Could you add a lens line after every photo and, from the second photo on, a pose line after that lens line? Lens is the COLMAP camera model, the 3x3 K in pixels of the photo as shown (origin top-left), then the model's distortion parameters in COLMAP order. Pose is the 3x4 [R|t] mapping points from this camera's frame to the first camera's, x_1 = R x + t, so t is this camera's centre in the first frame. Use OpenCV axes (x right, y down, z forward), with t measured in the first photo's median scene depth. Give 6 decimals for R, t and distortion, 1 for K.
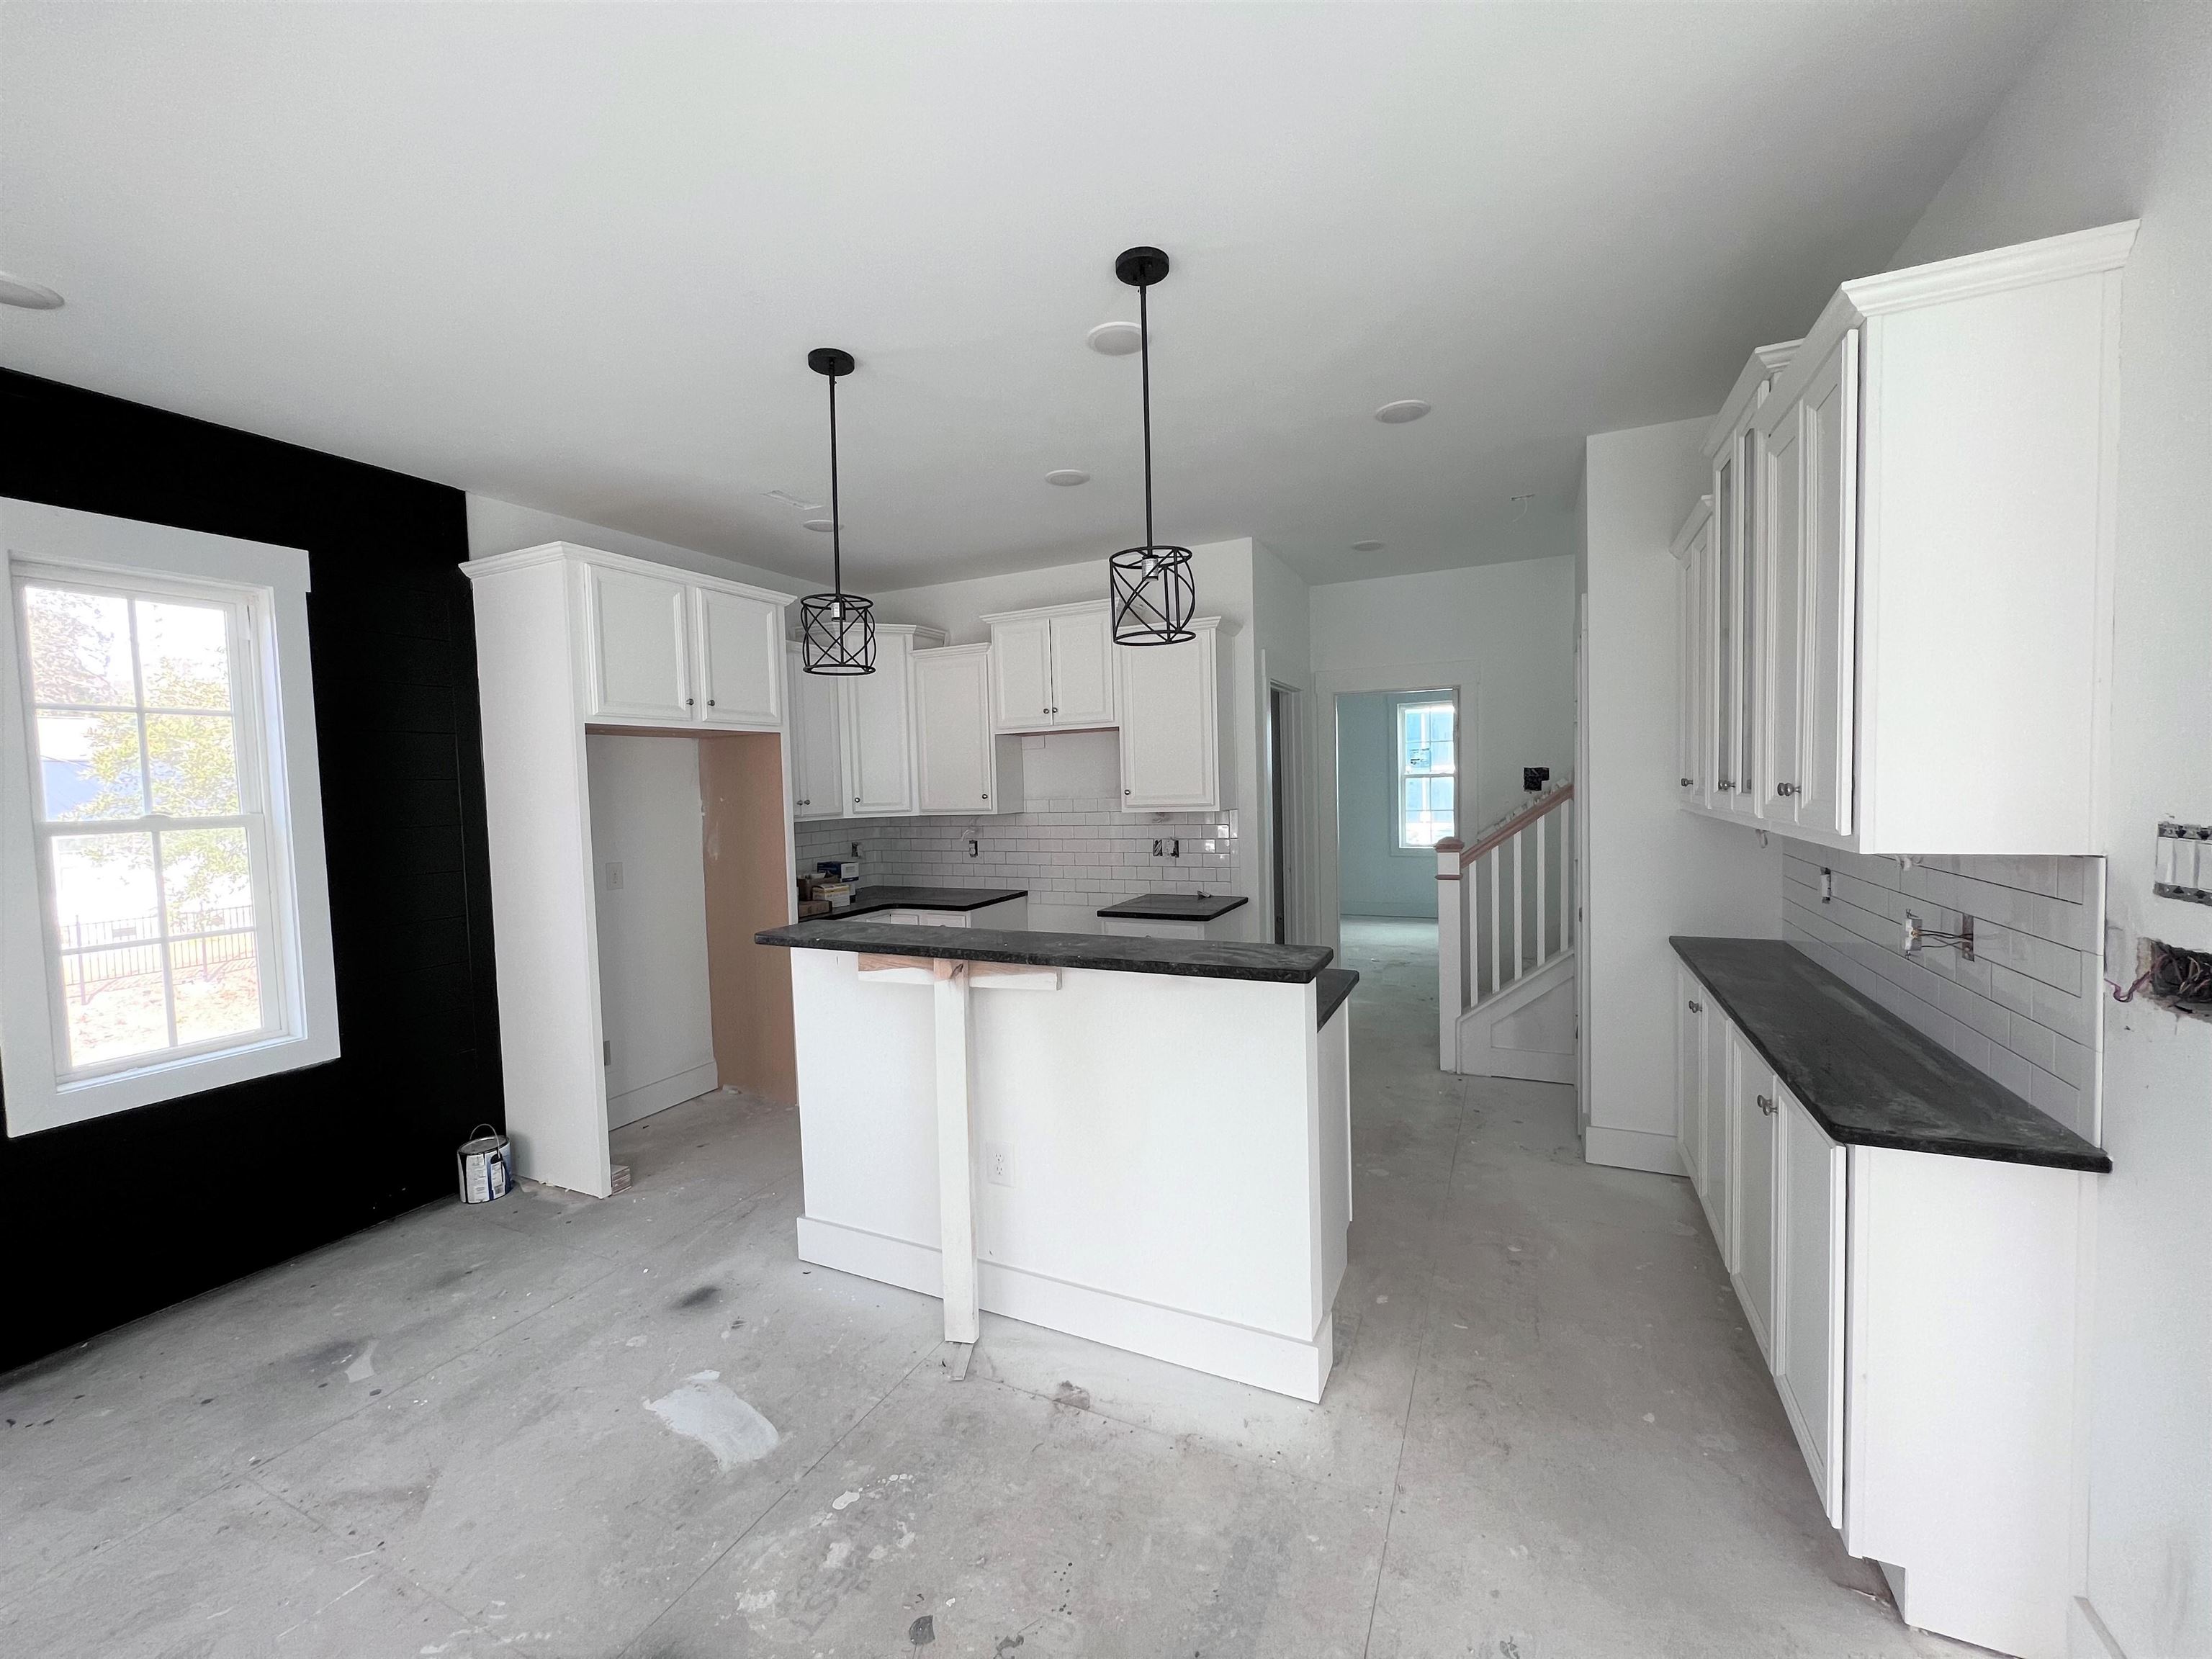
lens RADIAL K [[891.9, 0, 1088.6], [0, 891.9, 834.7], [0, 0, 1]] dist [0.002528, 0.000082]
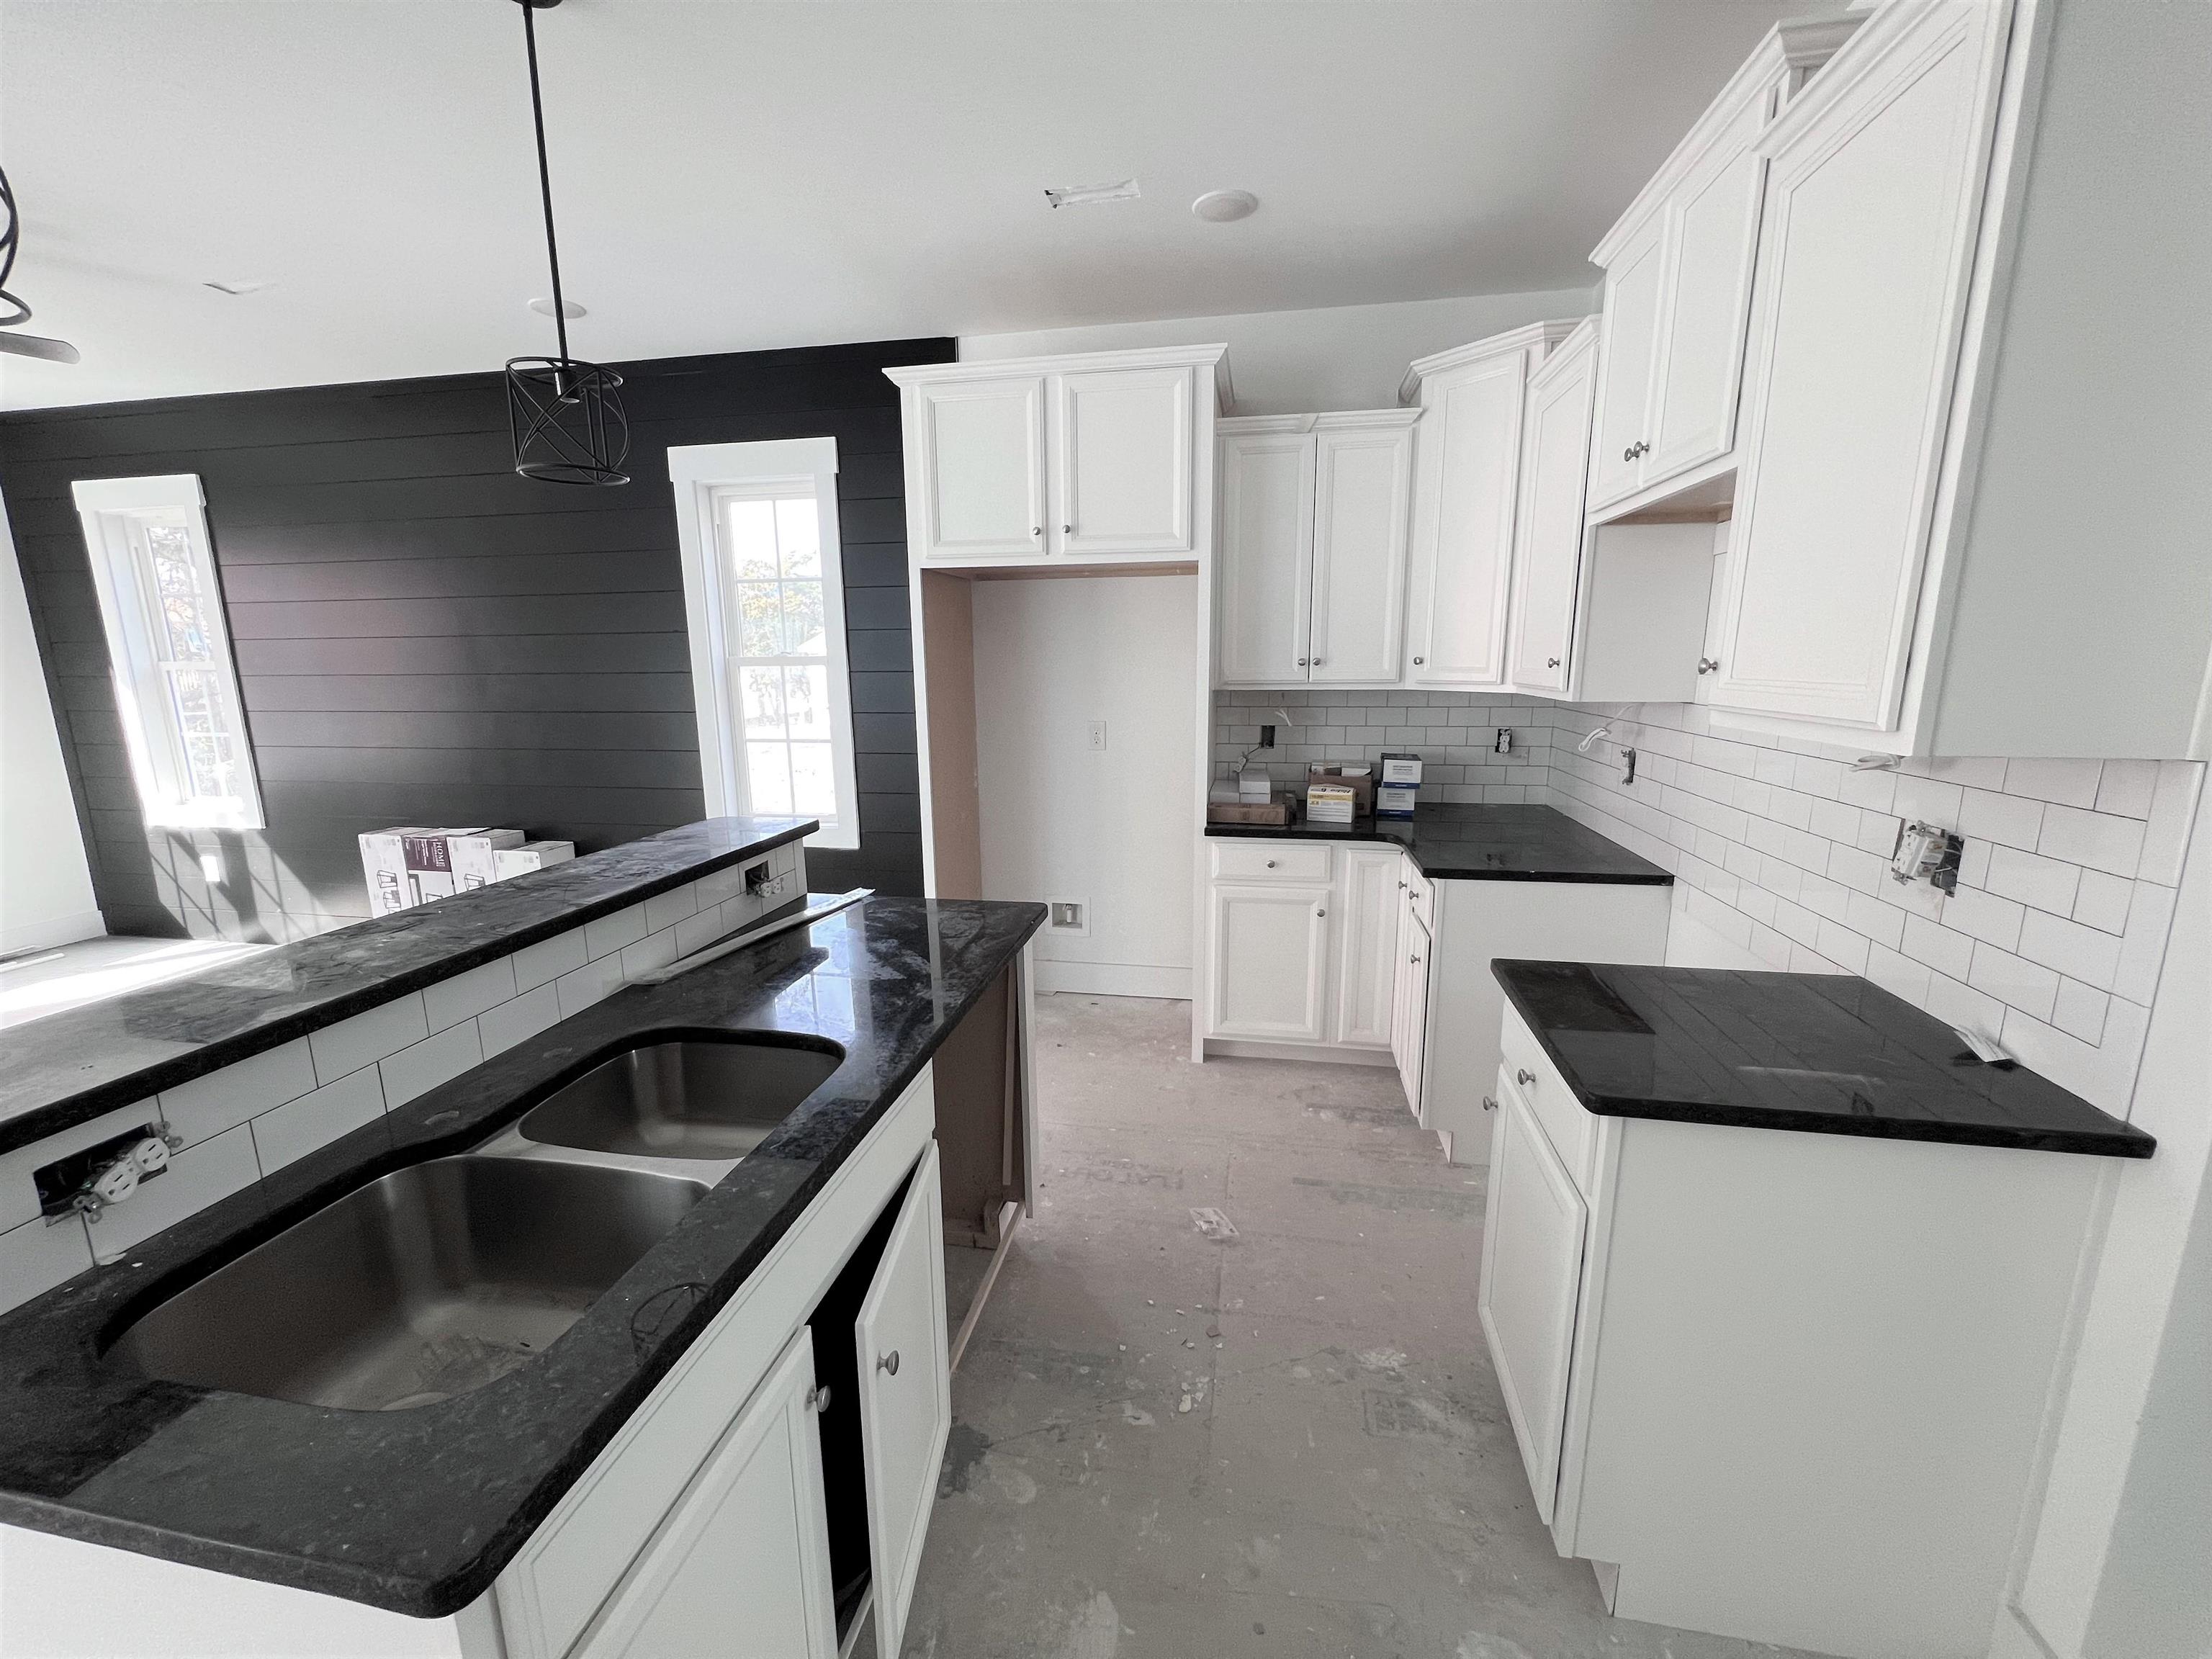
lens RADIAL K [[891.9, 0, 1144.5], [0, 891.9, 835.0], [0, 0, 1]] dist [0.002528, 0.000082]
pose [[0.264646, 0.219300, -0.939079, 0.533473], [-0.055153, 0.975647, 0.212297, -0.075323], [0.962767, -0.004390, 0.270296, 1.153693]]
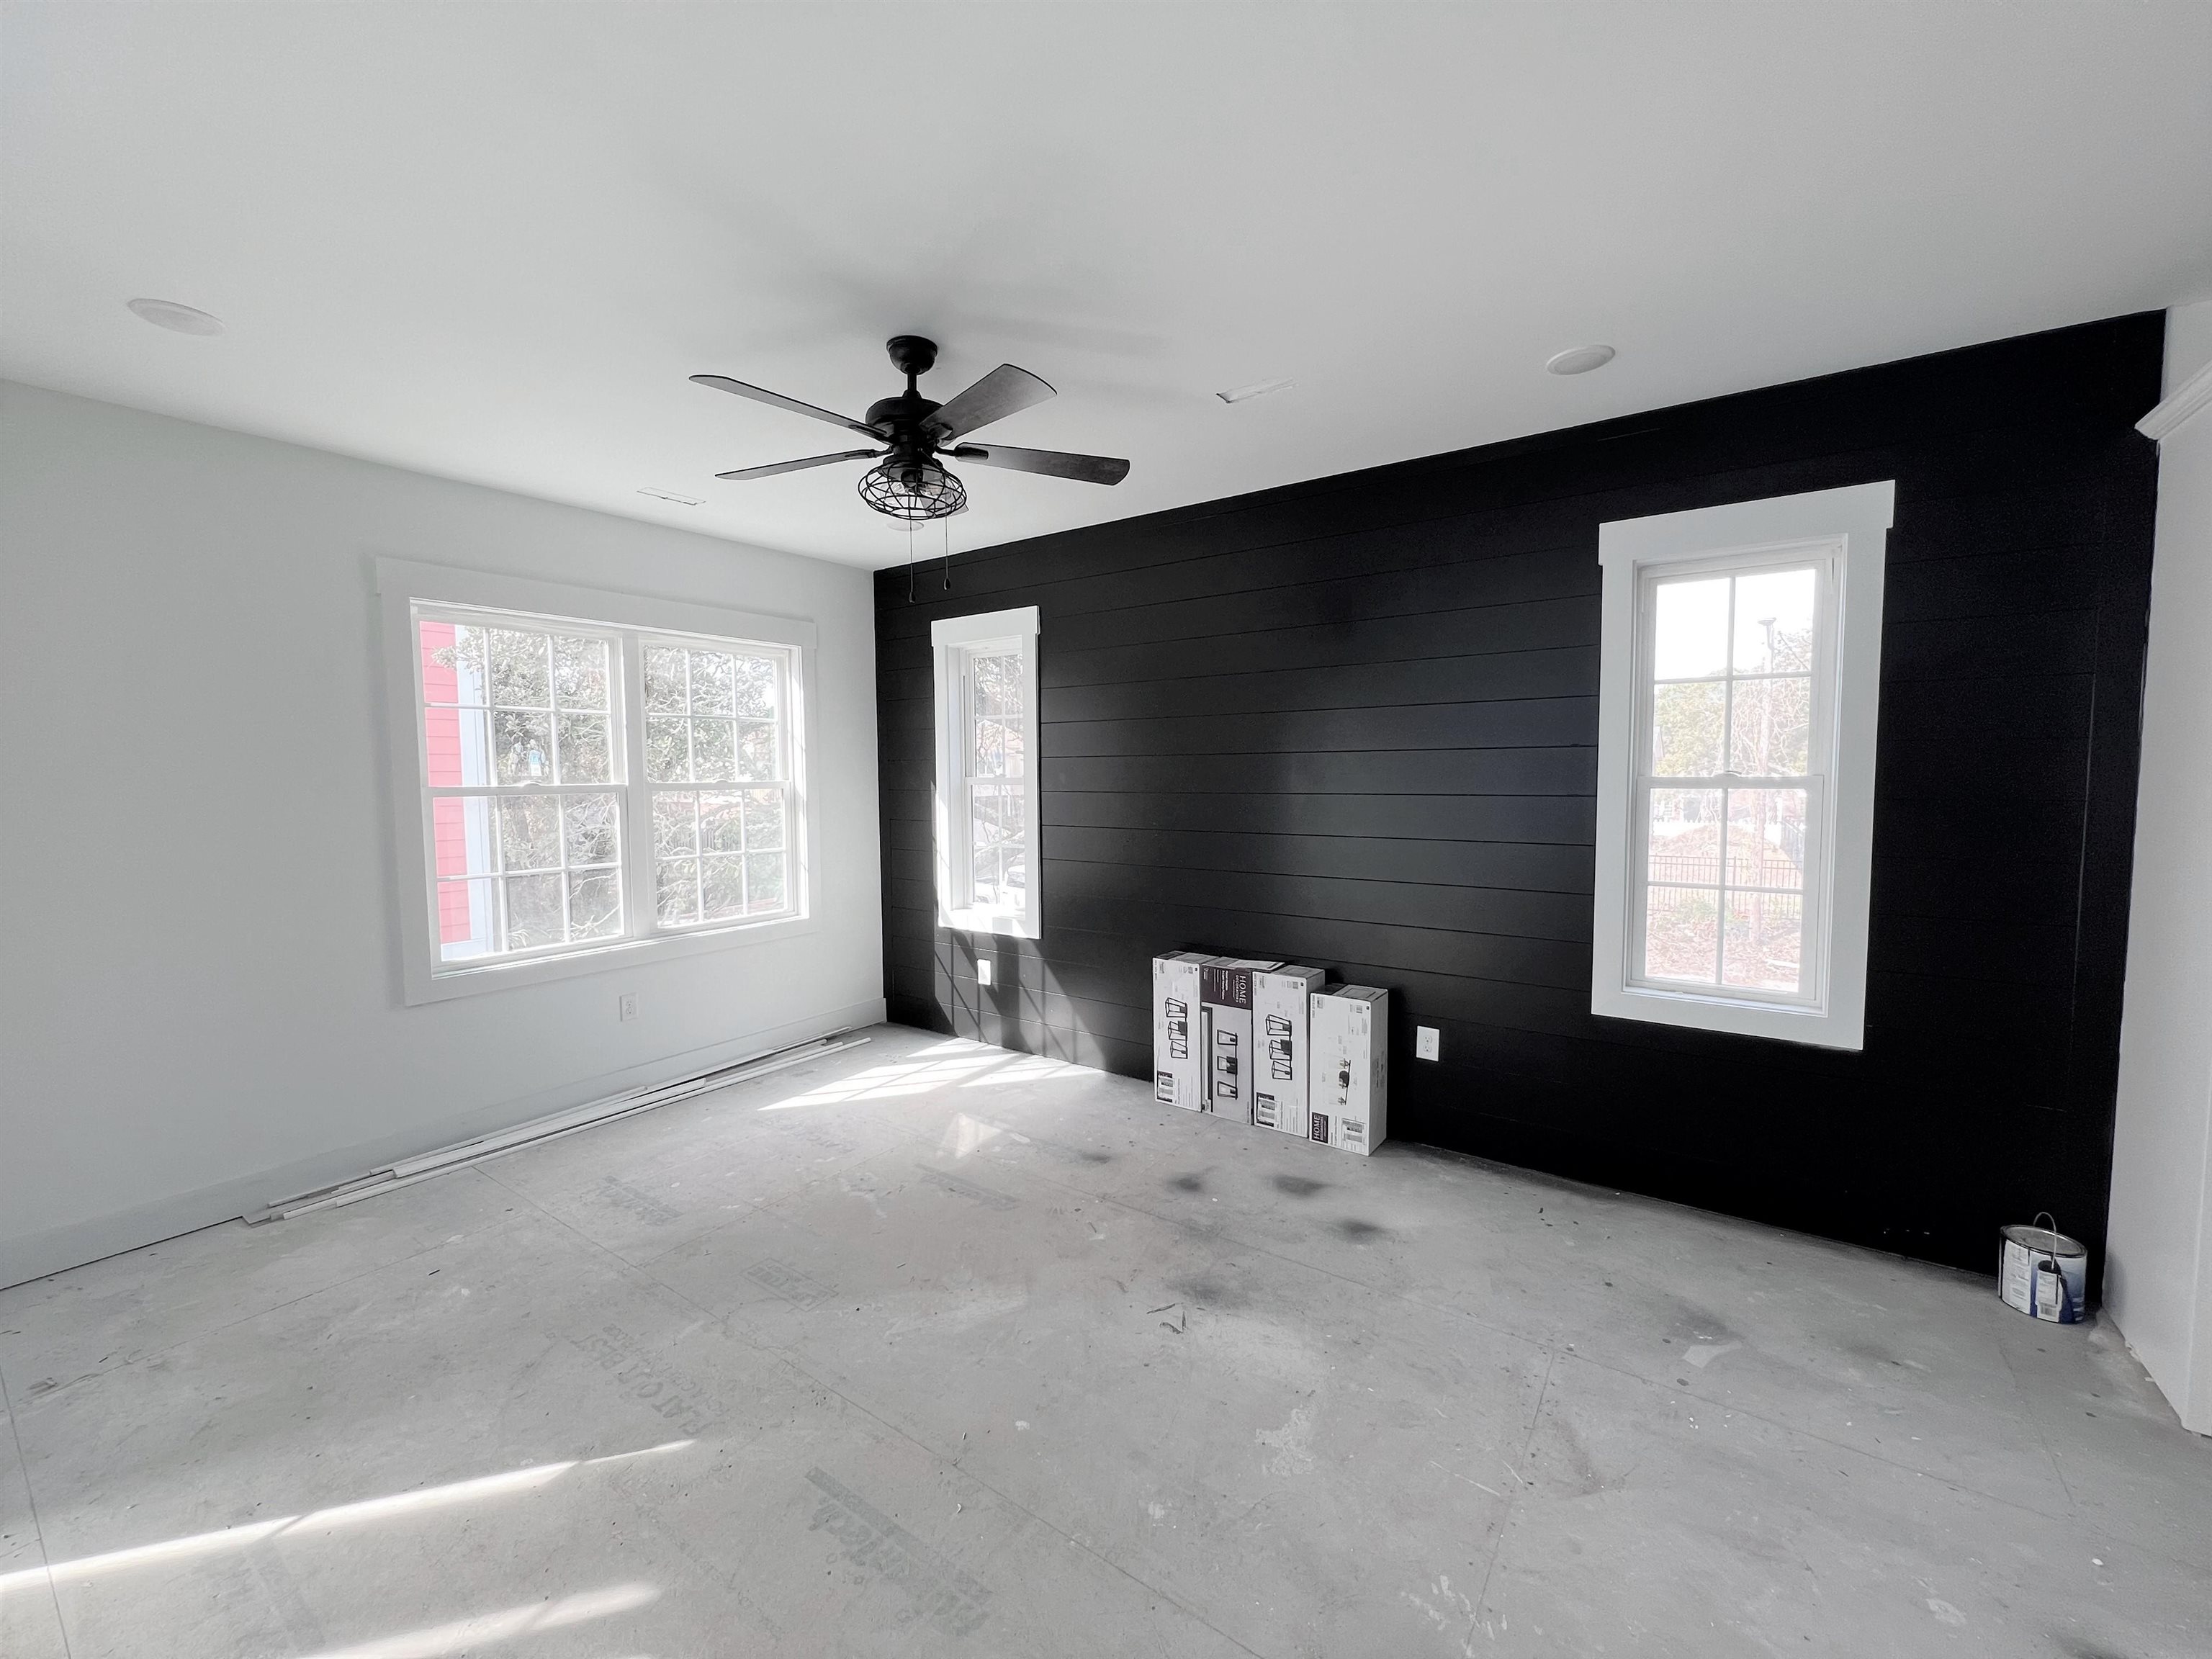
lens RADIAL K [[891.9, 0, 1114.7], [0, 891.9, 830.2], [0, 0, 1]] dist [0.002528, 0.000082]
pose [[-0.159193, 0.101287, -0.982038, 0.158990], [-0.044598, 0.992970, 0.109644, -0.039920], [0.986240, 0.061252, -0.153557, 0.426817]]
